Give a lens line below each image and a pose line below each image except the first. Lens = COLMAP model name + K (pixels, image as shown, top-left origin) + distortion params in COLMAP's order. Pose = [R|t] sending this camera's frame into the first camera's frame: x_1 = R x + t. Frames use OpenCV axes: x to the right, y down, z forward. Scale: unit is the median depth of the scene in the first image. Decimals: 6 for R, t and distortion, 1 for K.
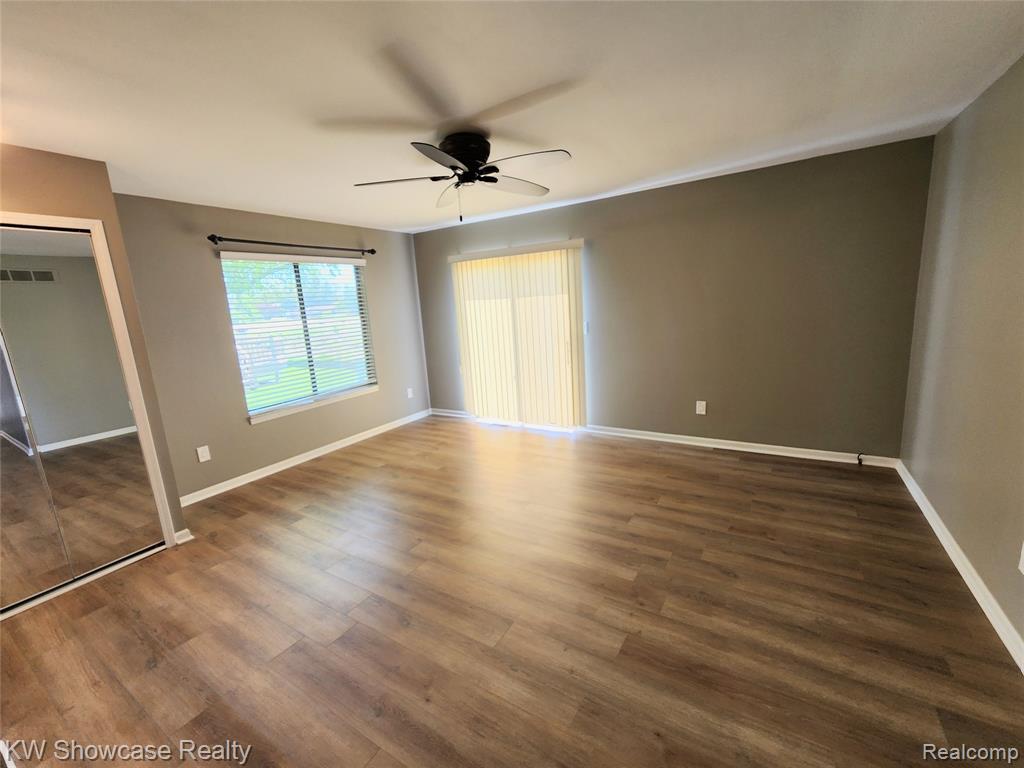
lens RADIAL K [[424.9, 0, 514.5], [0, 424.9, 379.4], [0, 0, 1]] dist [-0.000255, 0.000551]
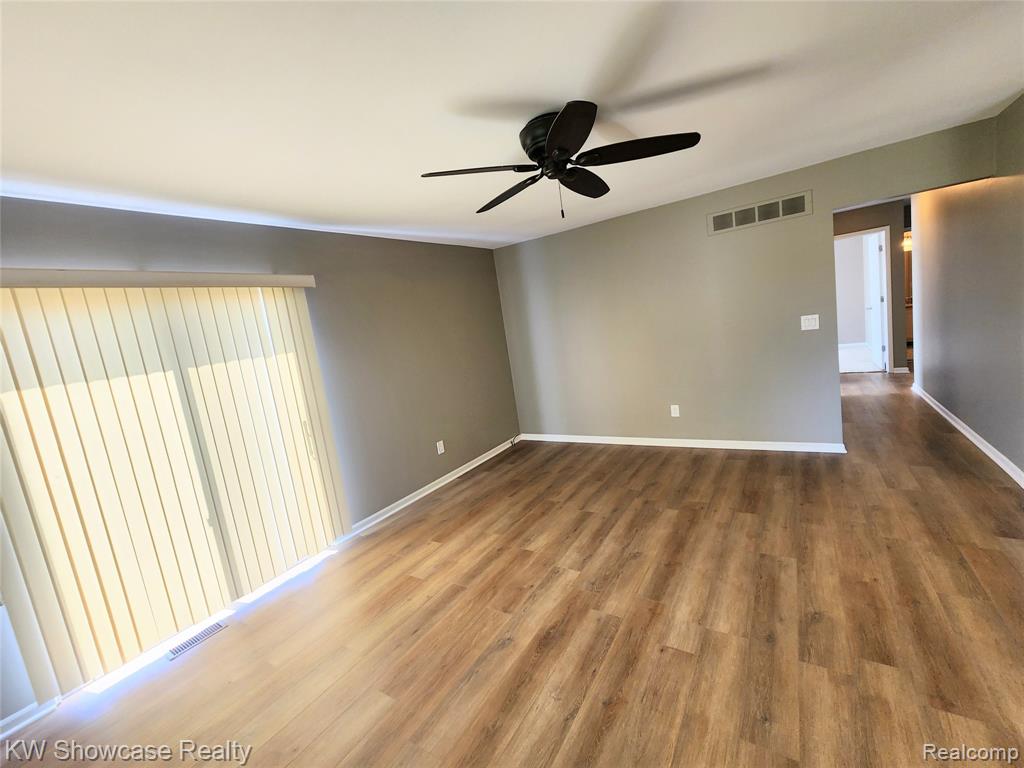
lens RADIAL K [[419.9, 0, 512.0], [0, 419.9, 384.0], [0, 0, 1]] dist [-0.003072, -0.000210]
pose [[0.038365, -0.085039, 0.995639, -0.662715], [0.319729, 0.945037, 0.068397, -0.111150], [-0.946732, 0.315710, 0.063445, 0.807029]]
